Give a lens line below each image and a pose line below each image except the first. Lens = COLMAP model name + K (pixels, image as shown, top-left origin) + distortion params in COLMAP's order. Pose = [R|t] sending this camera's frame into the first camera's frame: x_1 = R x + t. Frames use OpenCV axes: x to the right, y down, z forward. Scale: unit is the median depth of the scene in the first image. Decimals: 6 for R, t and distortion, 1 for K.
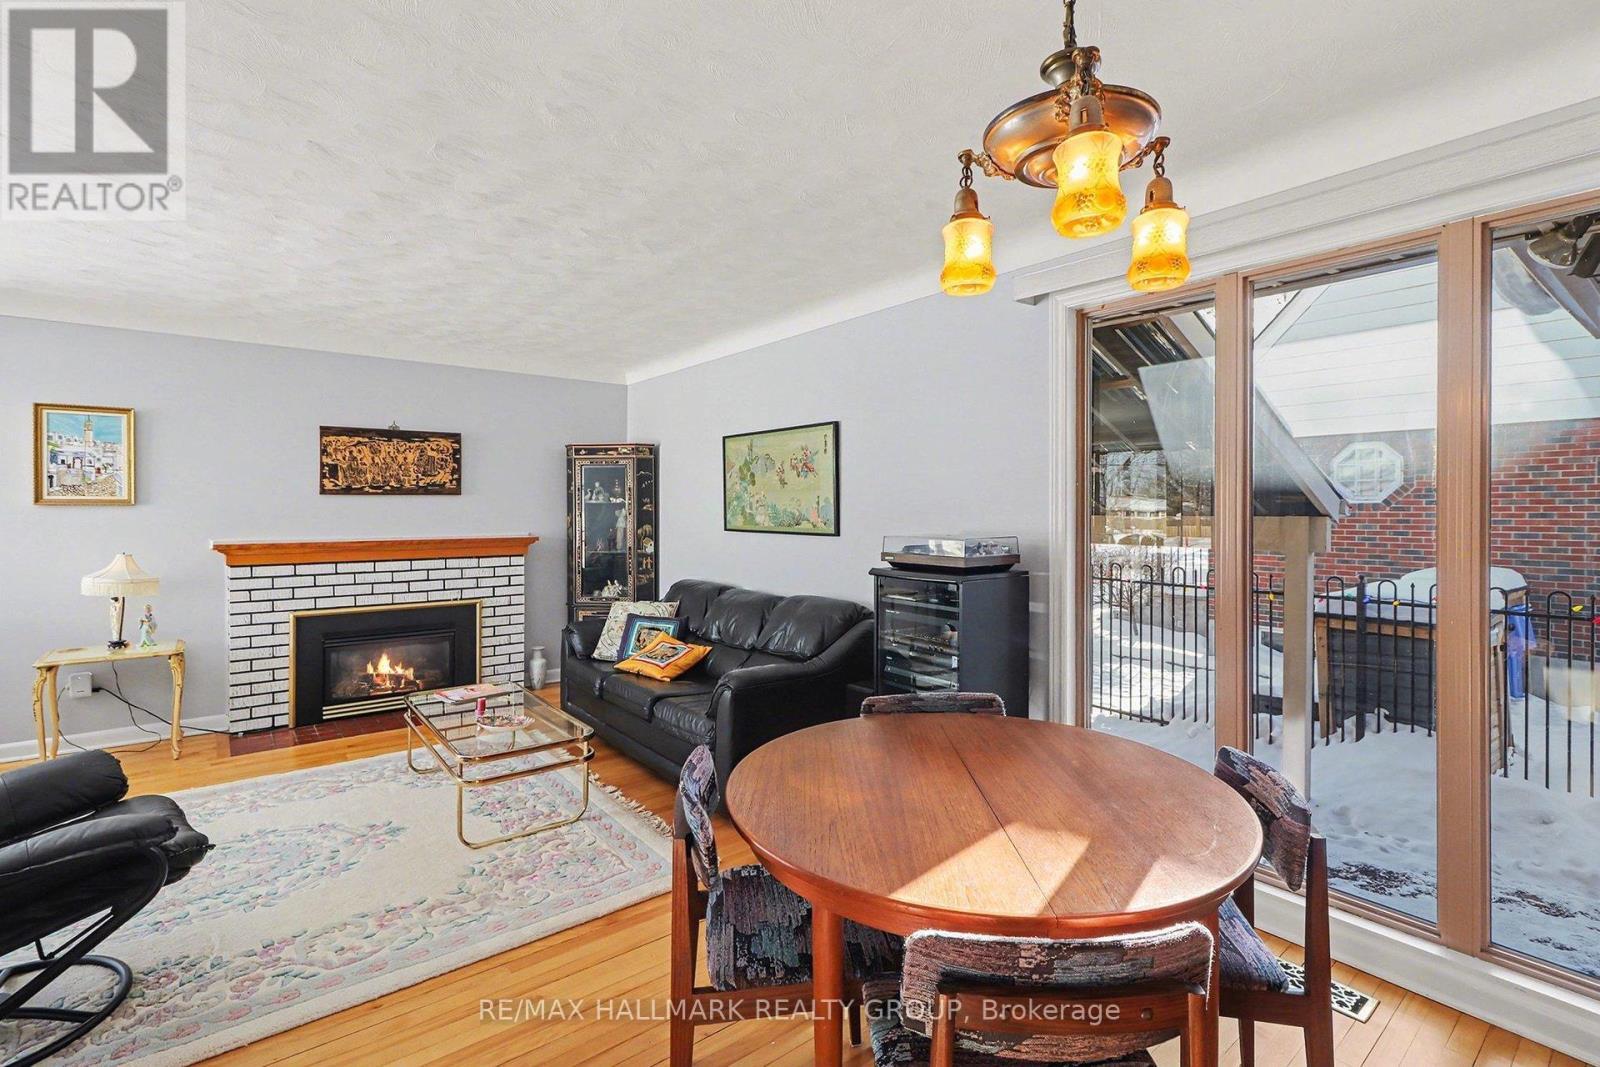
lens RADIAL K [[738.8, 0, 812.0], [0, 738.8, 509.2], [0, 0, 1]] dist [-0.000051, -0.001063]
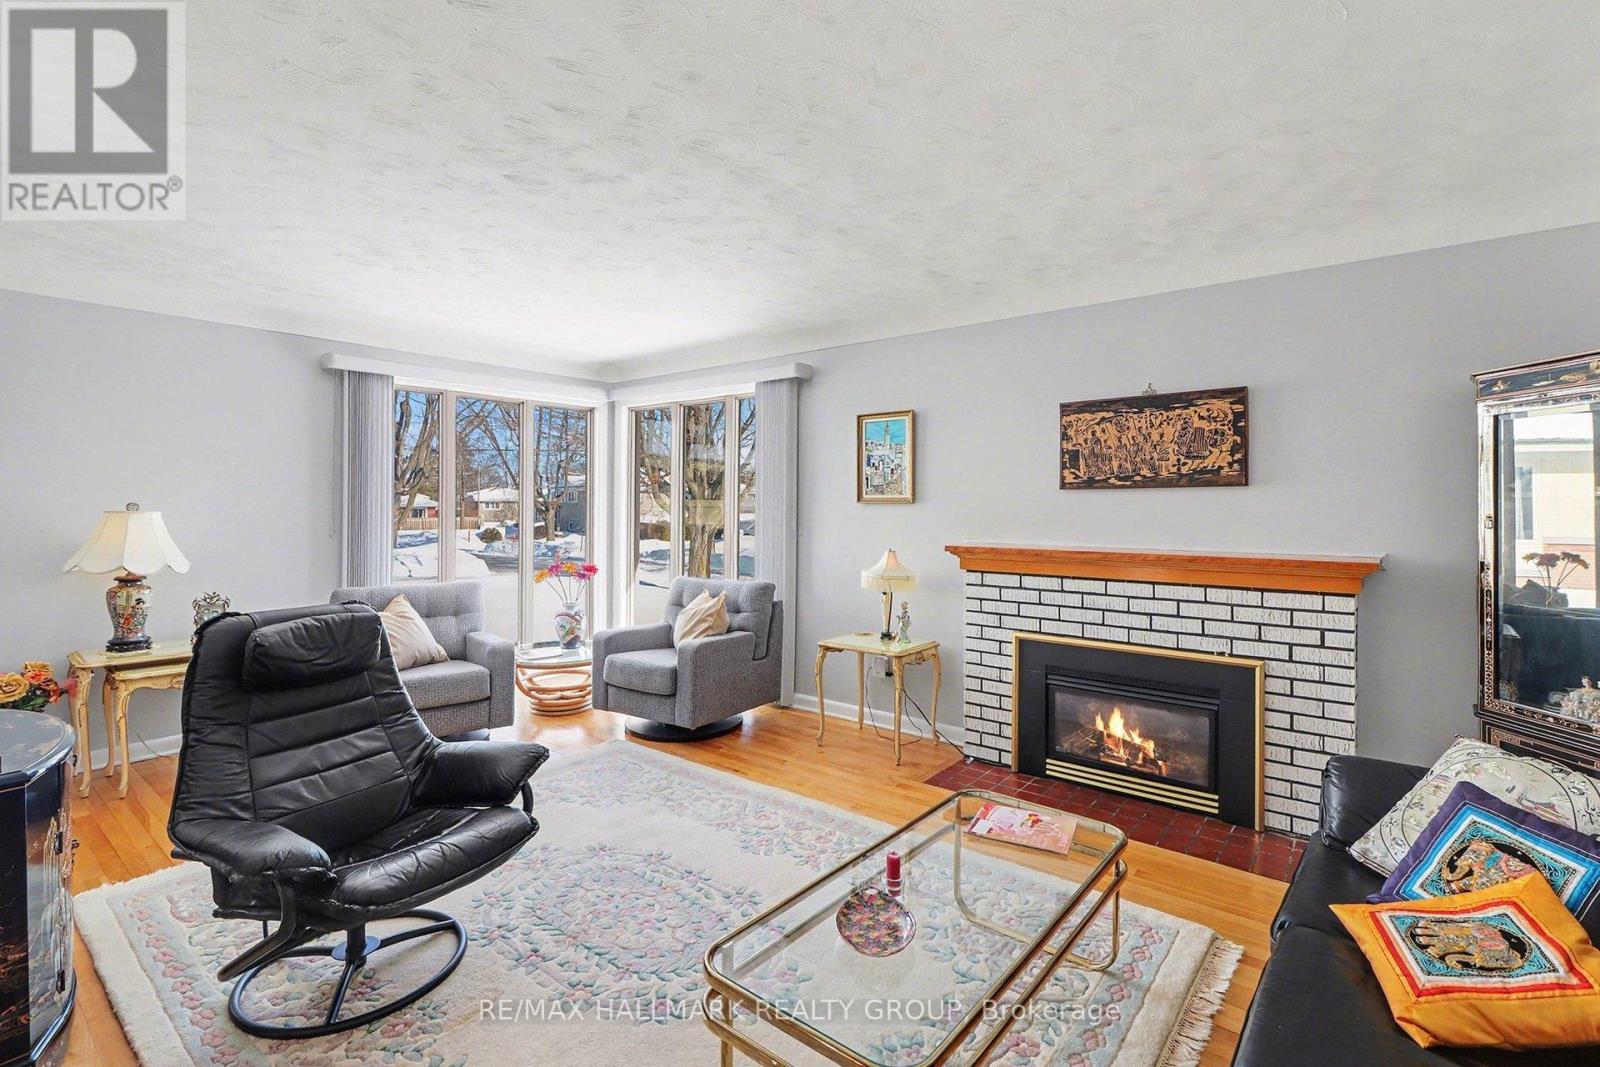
lens RADIAL K [[738.8, 0, 817.3], [0, 738.8, 505.6], [0, 0, 1]] dist [-0.000051, -0.001063]
pose [[0.225009, 0.001627, -0.974355, 0.051134], [-0.003611, 0.999993, 0.000836, -0.002268], [0.974350, 0.003330, 0.225014, 0.562207]]
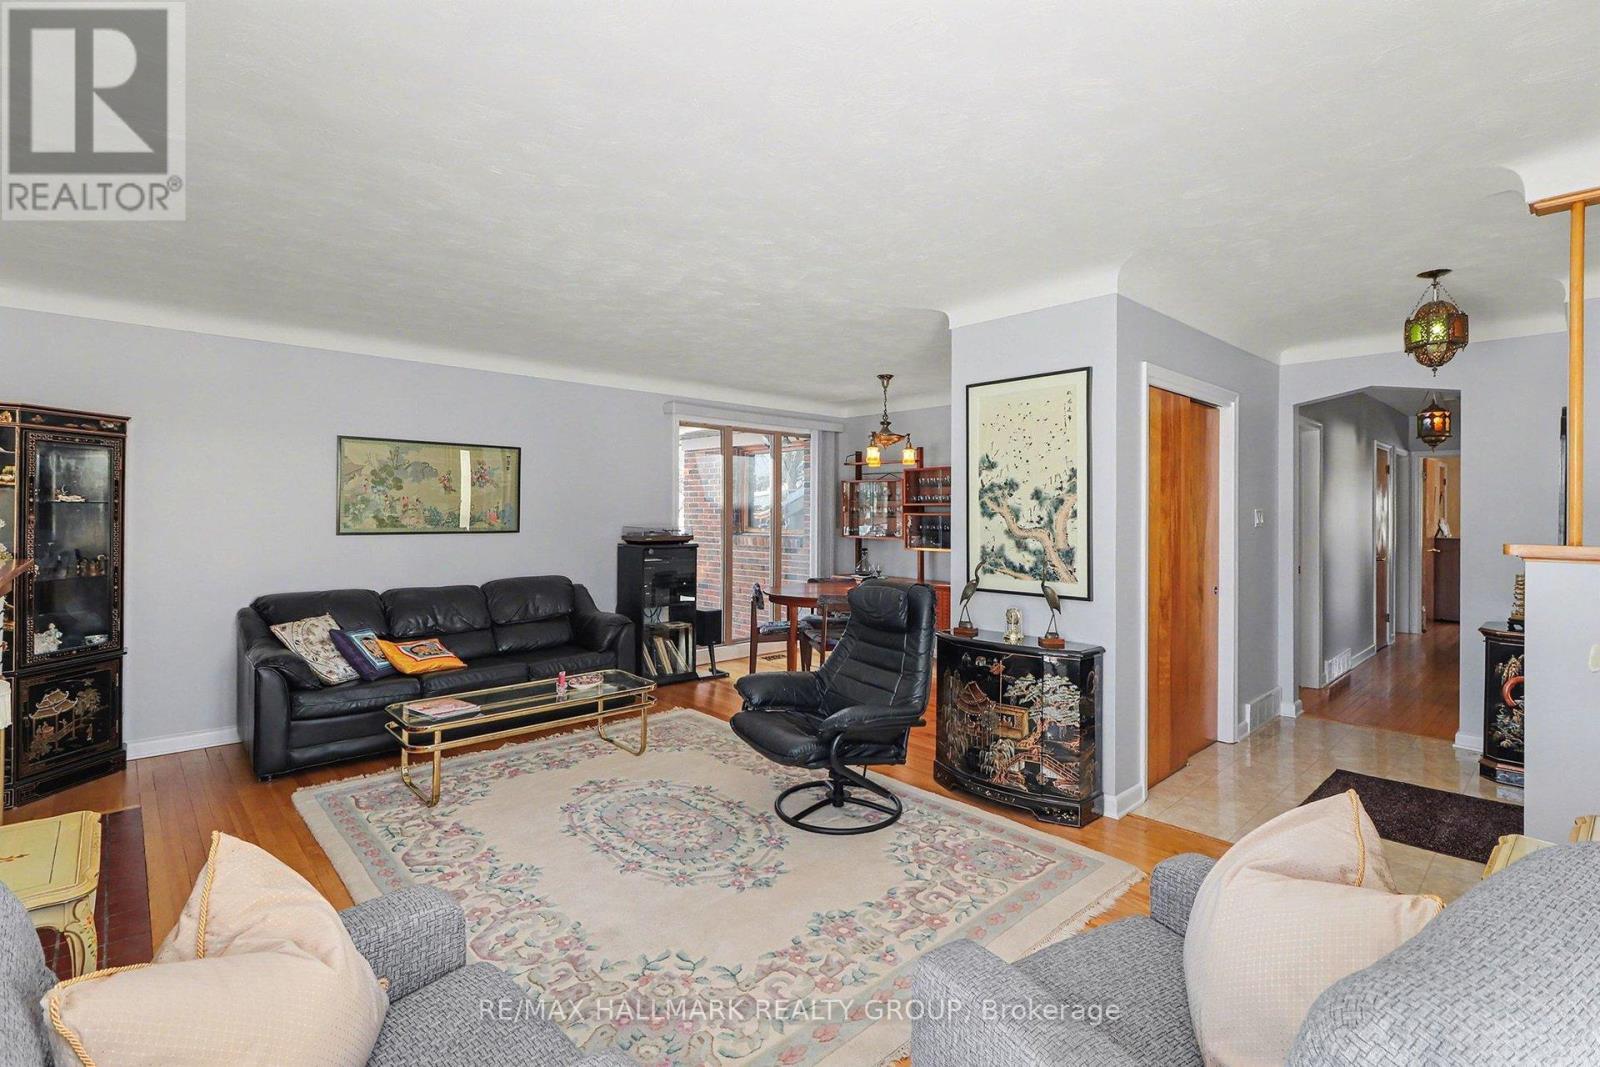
lens RADIAL K [[738.8, 0, 829.5], [0, 738.8, 504.0], [0, 0, 1]] dist [-0.000051, -0.001063]
pose [[-0.098758, 0.009624, 0.995065, -1.147943], [-0.004581, 0.999938, -0.010126, -0.004043], [-0.995101, -0.005559, -0.098708, 0.472283]]
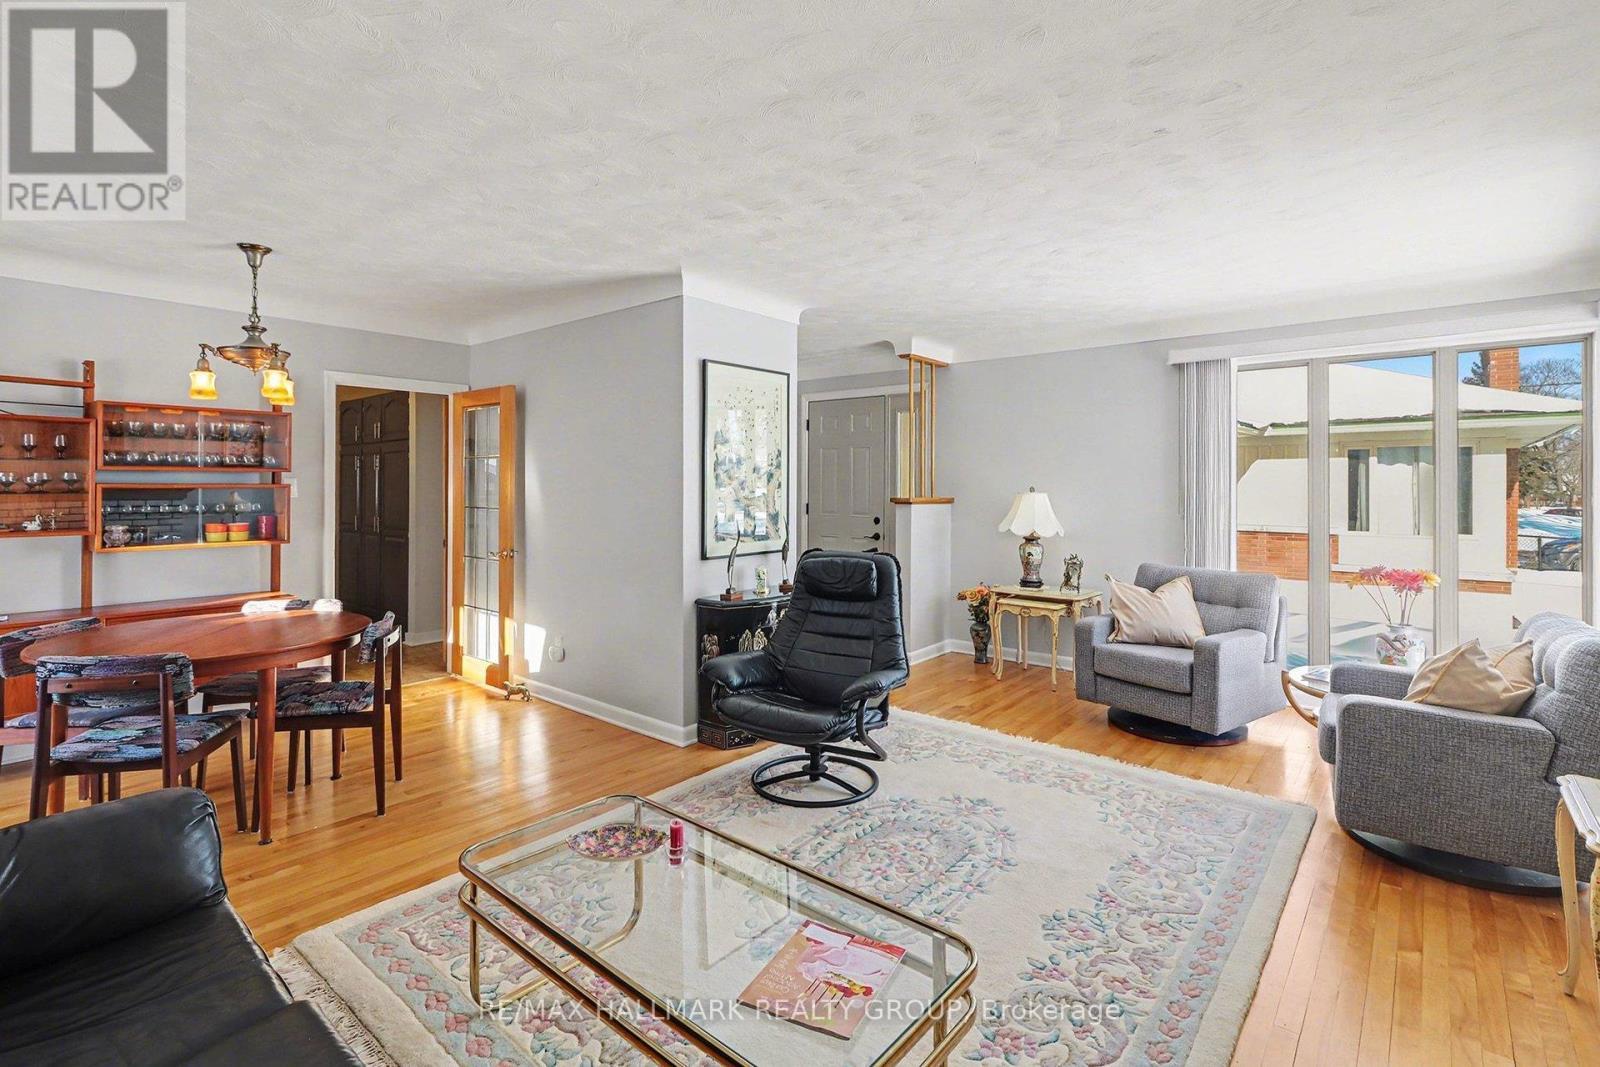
lens RADIAL K [[738.8, 0, 812.6], [0, 738.8, 481.6], [0, 0, 1]] dist [-0.000051, -0.001063]
pose [[-0.977661, -0.005914, -0.210105, -0.293283], [-0.004745, 0.999970, -0.006068, -0.001807], [0.210134, -0.004936, -0.977660, 1.079074]]
